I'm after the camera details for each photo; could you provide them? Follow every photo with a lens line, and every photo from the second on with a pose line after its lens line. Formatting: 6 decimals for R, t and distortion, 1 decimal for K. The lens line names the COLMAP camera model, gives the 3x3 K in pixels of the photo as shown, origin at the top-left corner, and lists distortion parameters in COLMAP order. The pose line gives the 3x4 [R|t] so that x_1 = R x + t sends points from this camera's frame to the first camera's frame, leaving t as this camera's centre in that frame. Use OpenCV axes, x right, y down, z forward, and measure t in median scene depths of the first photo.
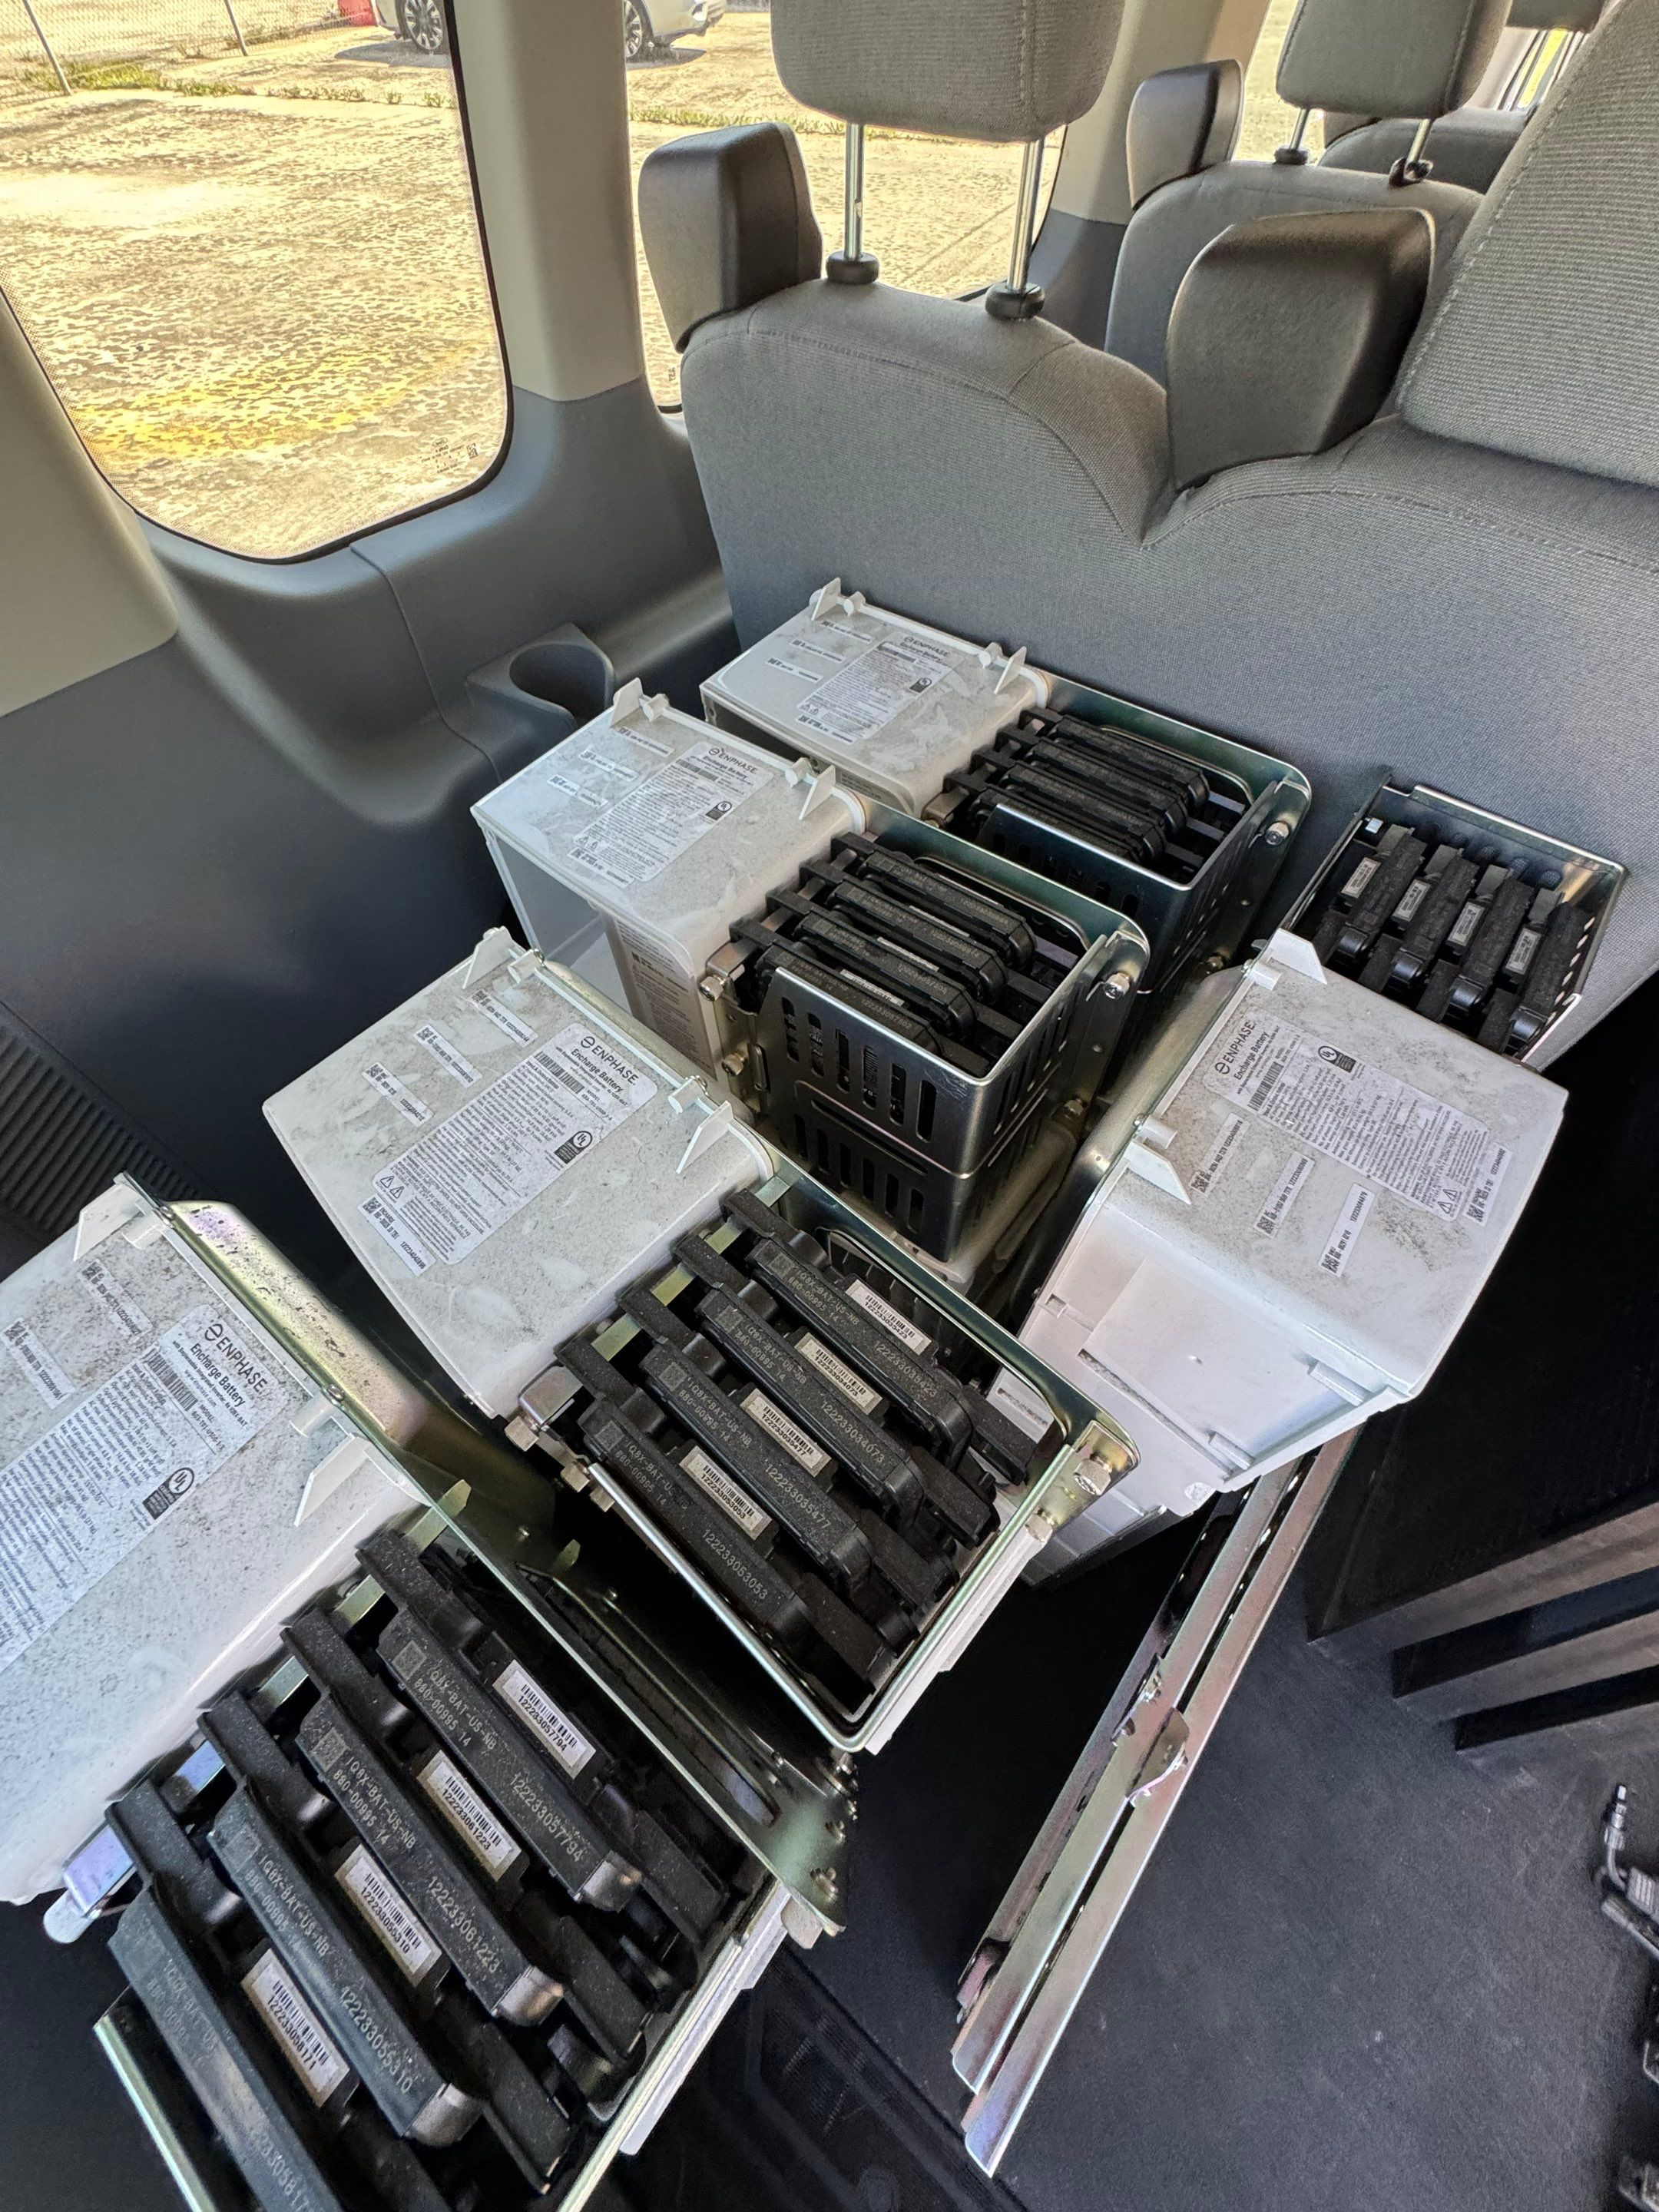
lens RADIAL K [[888.6, 0, 832.8], [0, 888.6, 1102.5], [0, 0, 1]] dist [-0.001556, -0.000297]
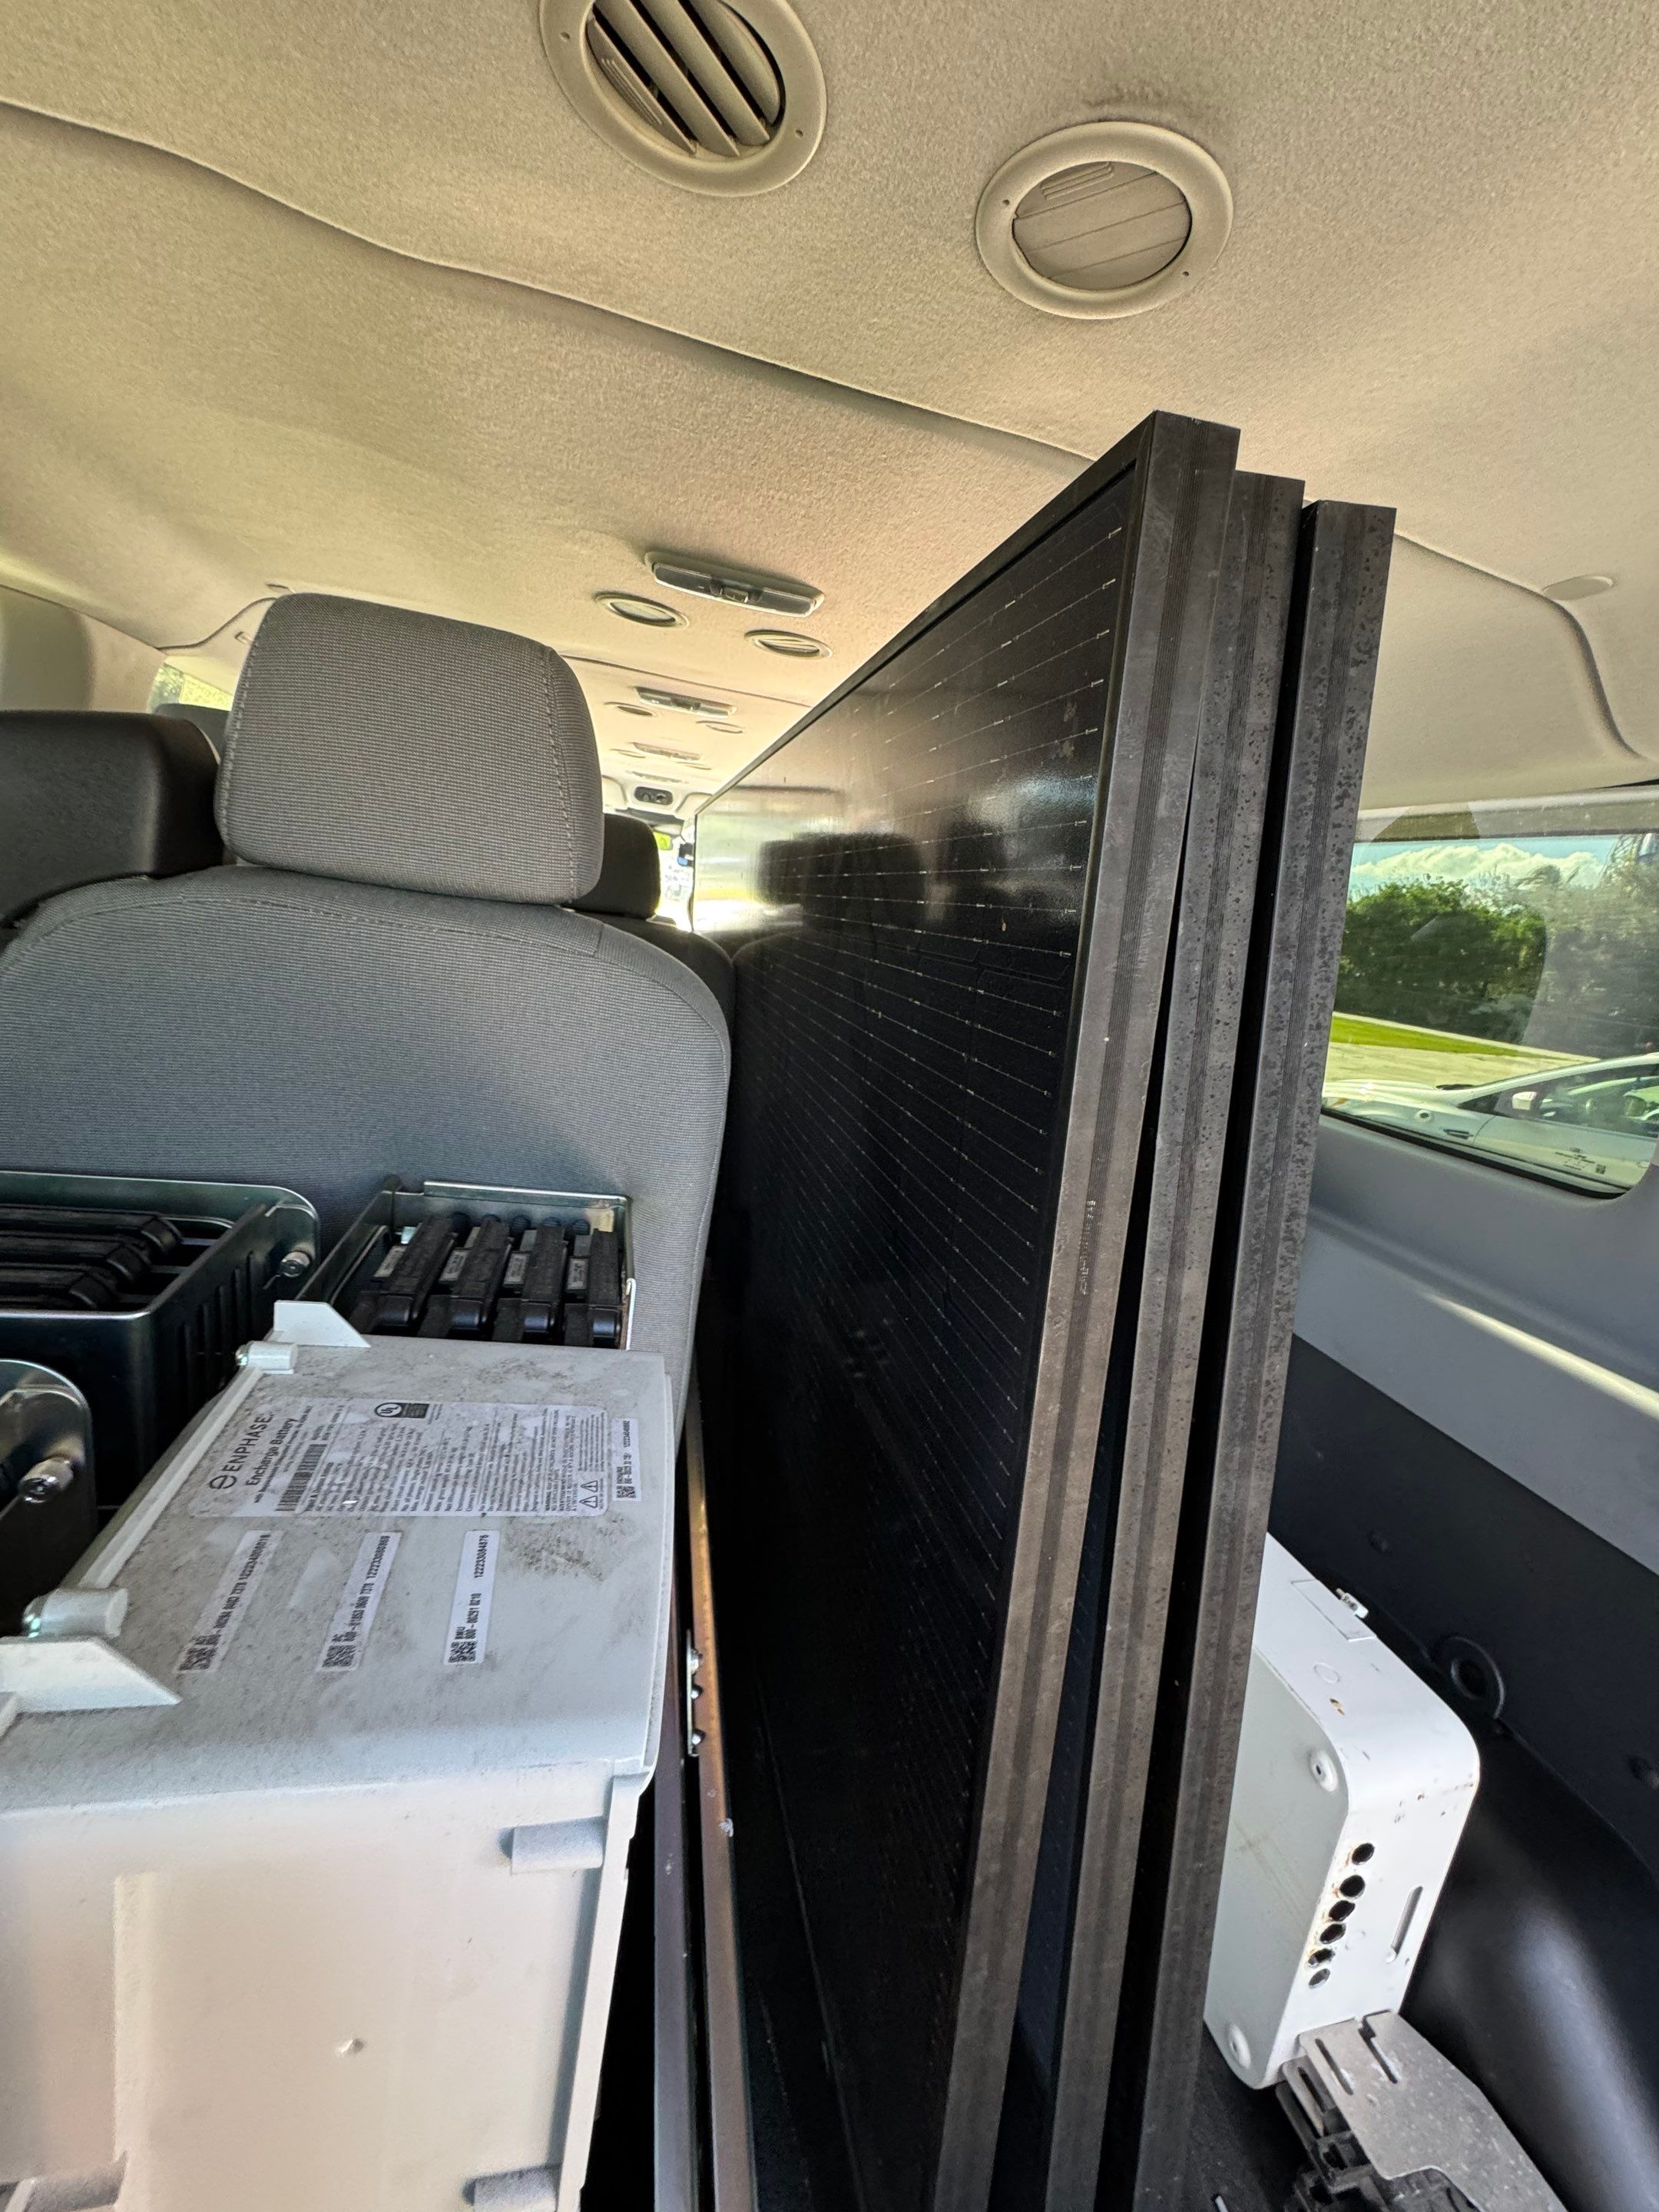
lens RADIAL K [[888.6, 0, 832.8], [0, 888.6, 1102.5], [0, 0, 1]] dist [-0.001556, -0.000297]
pose [[0.617400, -0.074590, 0.783105, 0.222100], [0.548648, 0.754235, -0.360714, 0.212767], [-0.563740, 0.652354, 0.506588, 0.249150]]
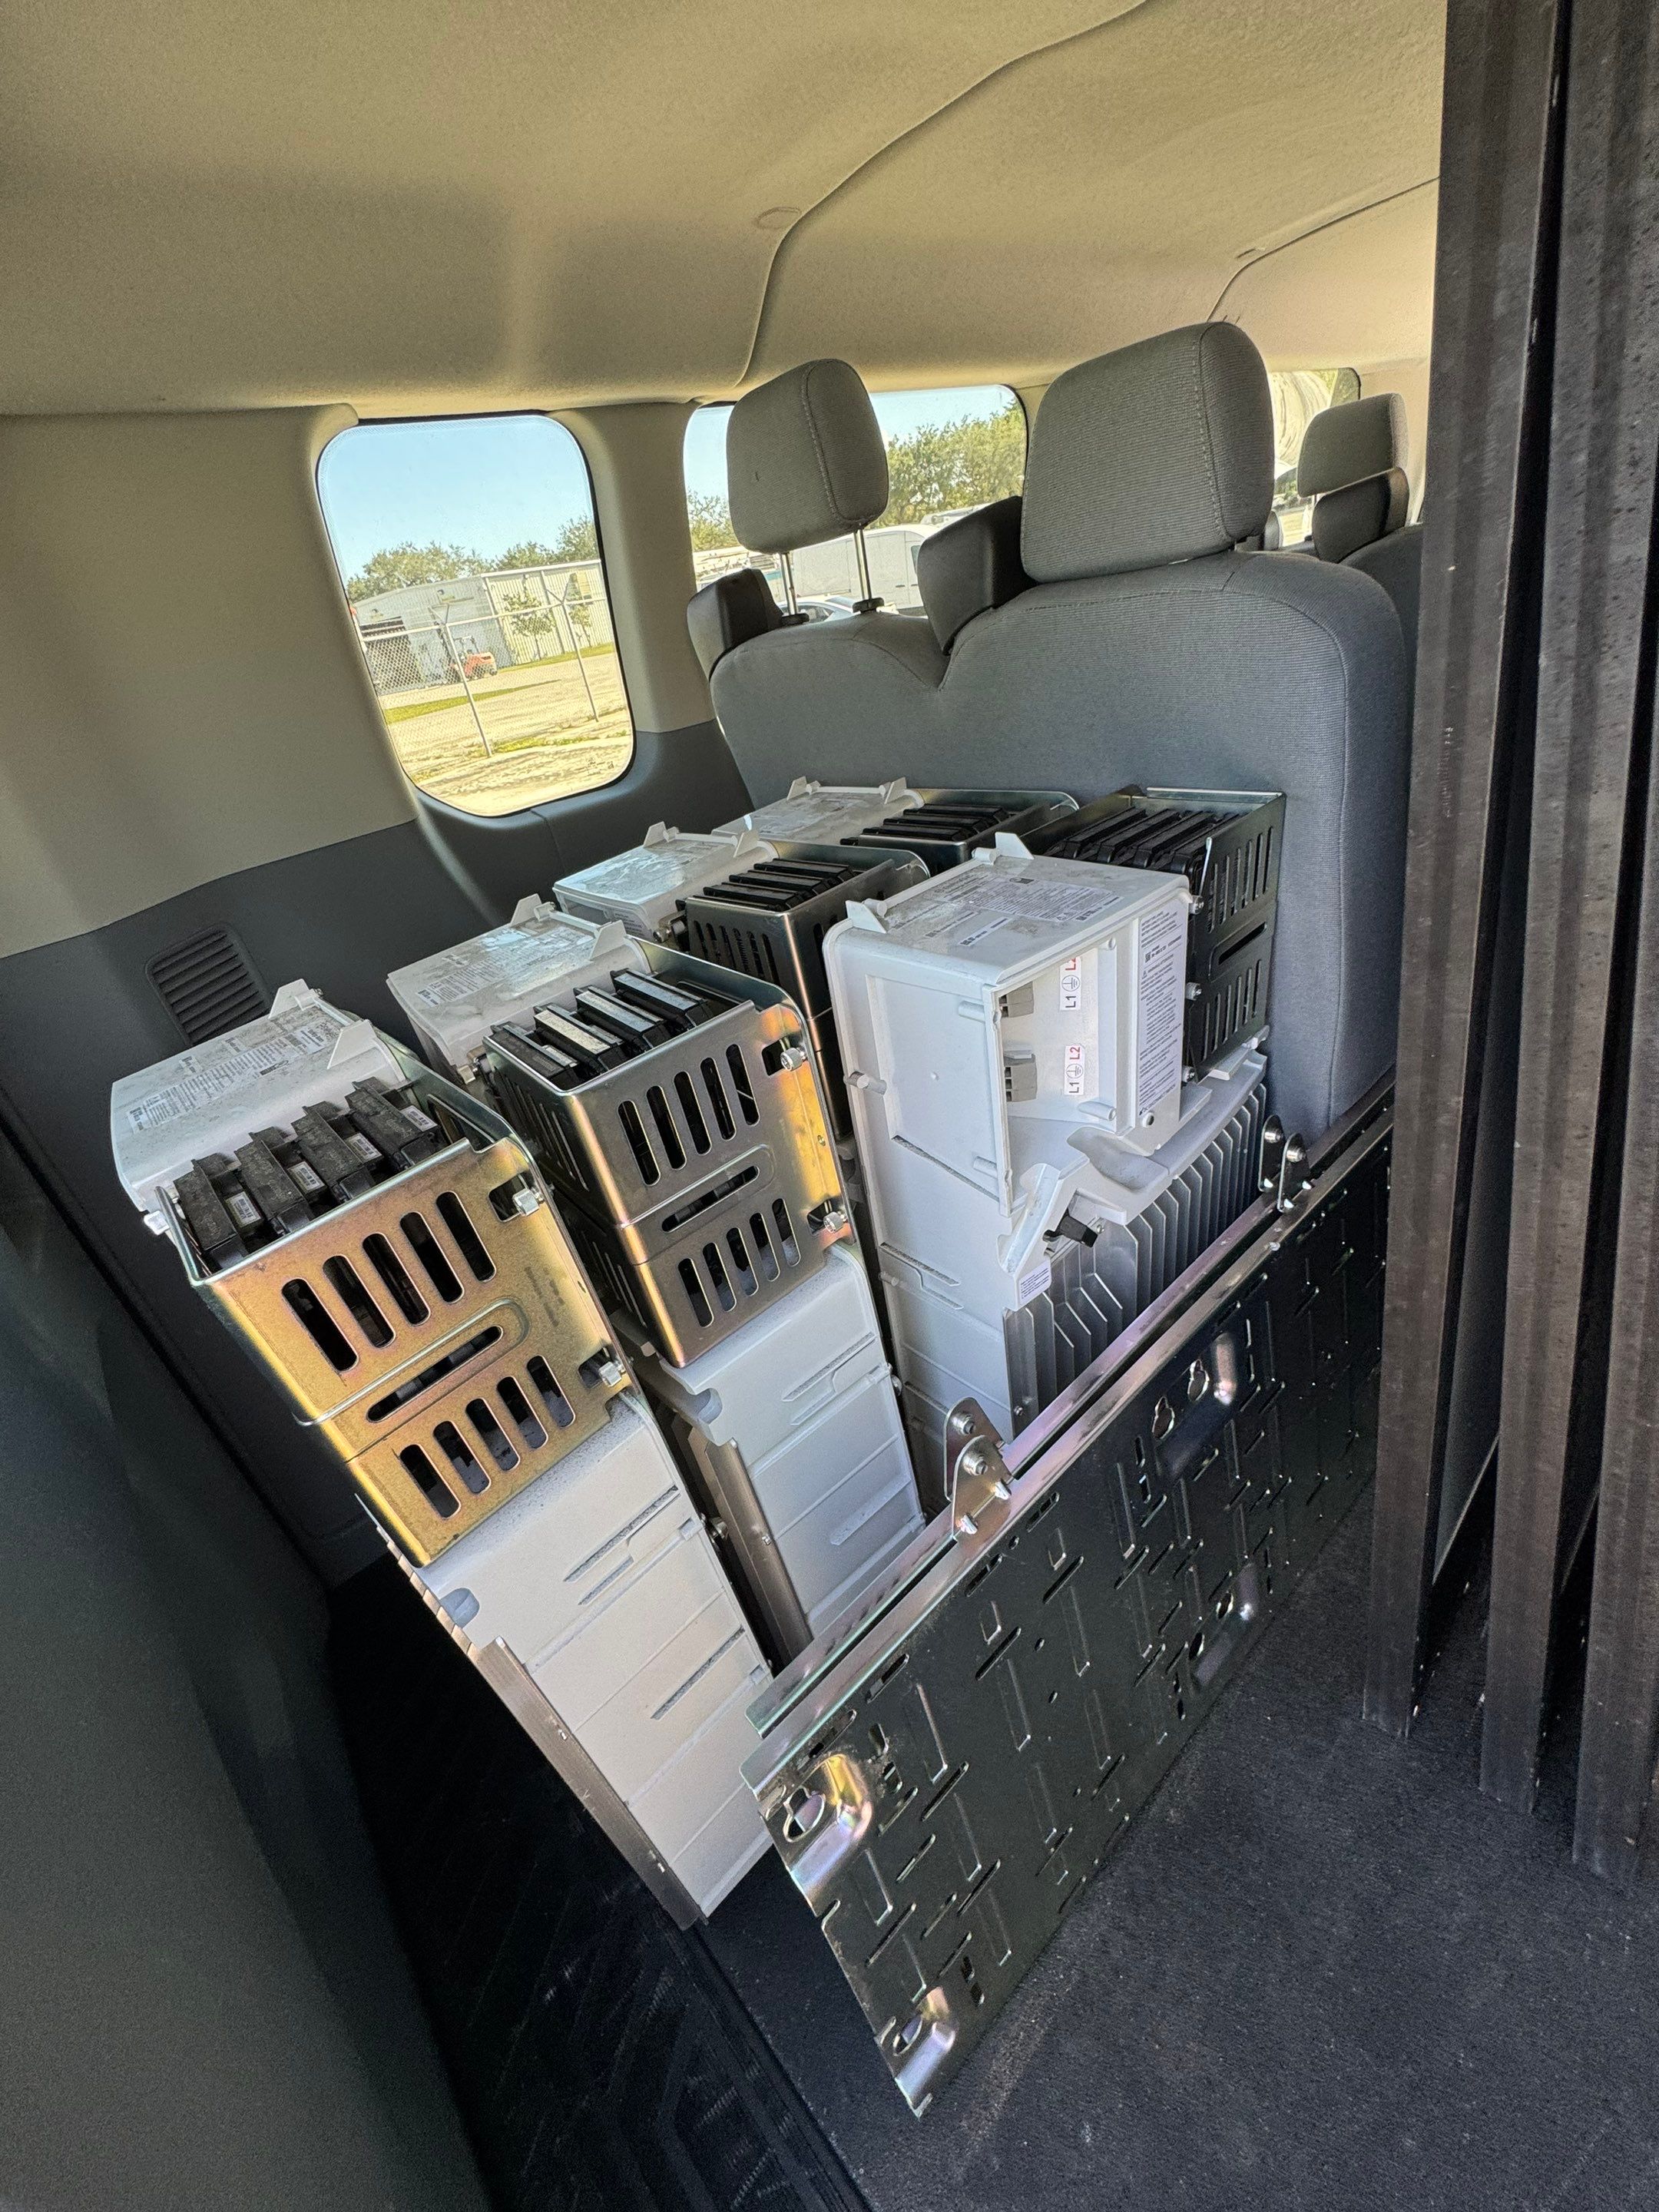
lens RADIAL K [[875.4, 0, 829.5], [0, 875.4, 1106.0], [0, 0, 1]] dist [0.000804, 0.000121]
pose [[0.973887, -0.066312, -0.217131, 0.529336], [-0.026269, 0.917056, -0.397893, 0.855151], [0.225506, 0.393207, 0.891367, -0.218475]]
